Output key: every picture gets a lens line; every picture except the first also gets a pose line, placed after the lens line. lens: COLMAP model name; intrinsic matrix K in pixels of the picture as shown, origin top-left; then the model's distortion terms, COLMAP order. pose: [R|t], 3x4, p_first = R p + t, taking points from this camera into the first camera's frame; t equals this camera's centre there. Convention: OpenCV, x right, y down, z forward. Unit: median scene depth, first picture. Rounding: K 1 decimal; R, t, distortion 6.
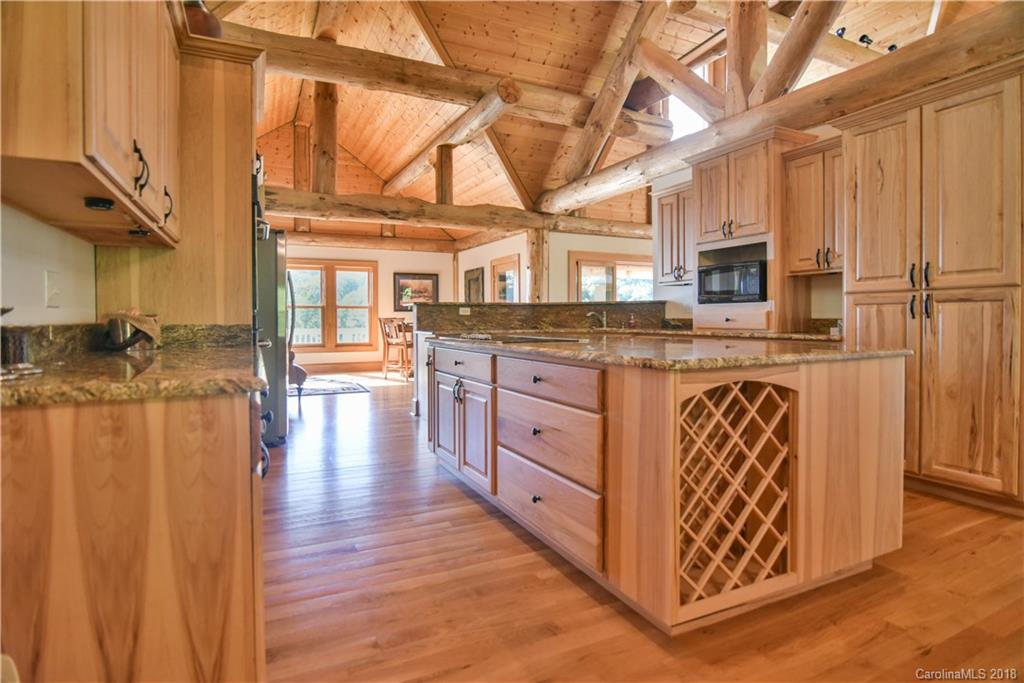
lens RADIAL K [[535.4, 0, 483.9], [0, 535.4, 329.7], [0, 0, 1]] dist [-0.010378, -0.003554]
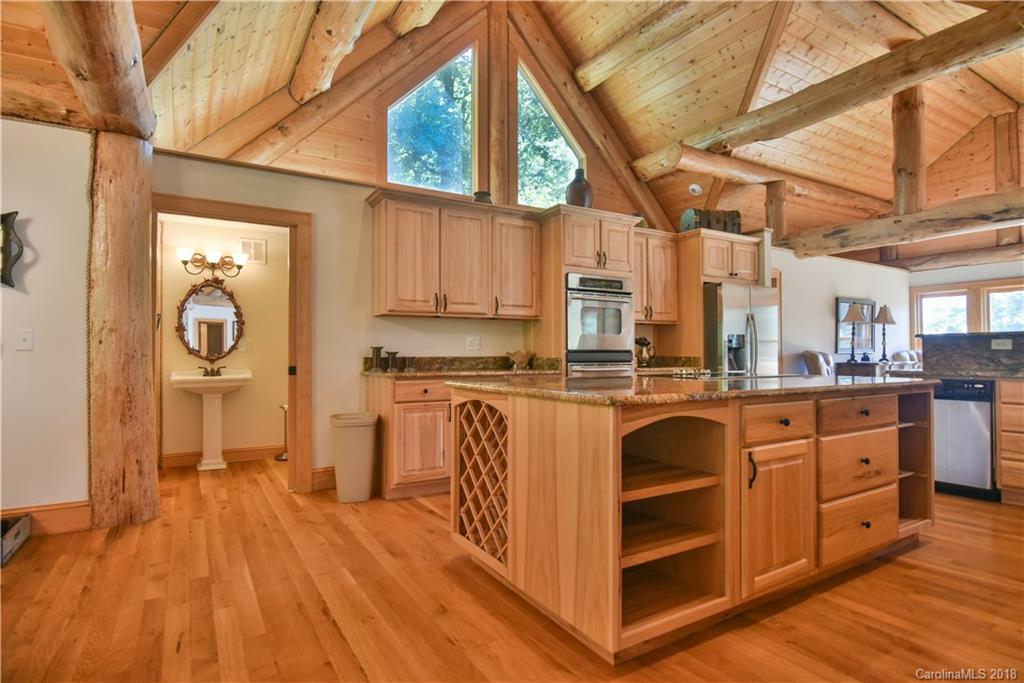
lens RADIAL K [[535.4, 0, 508.8], [0, 535.4, 349.2], [0, 0, 1]] dist [-0.010378, -0.003554]
pose [[0.106654, -0.004851, -0.994284, 0.583745], [-0.019917, 0.999777, -0.007014, -0.010180], [0.994097, 0.020551, 0.106533, 0.281665]]
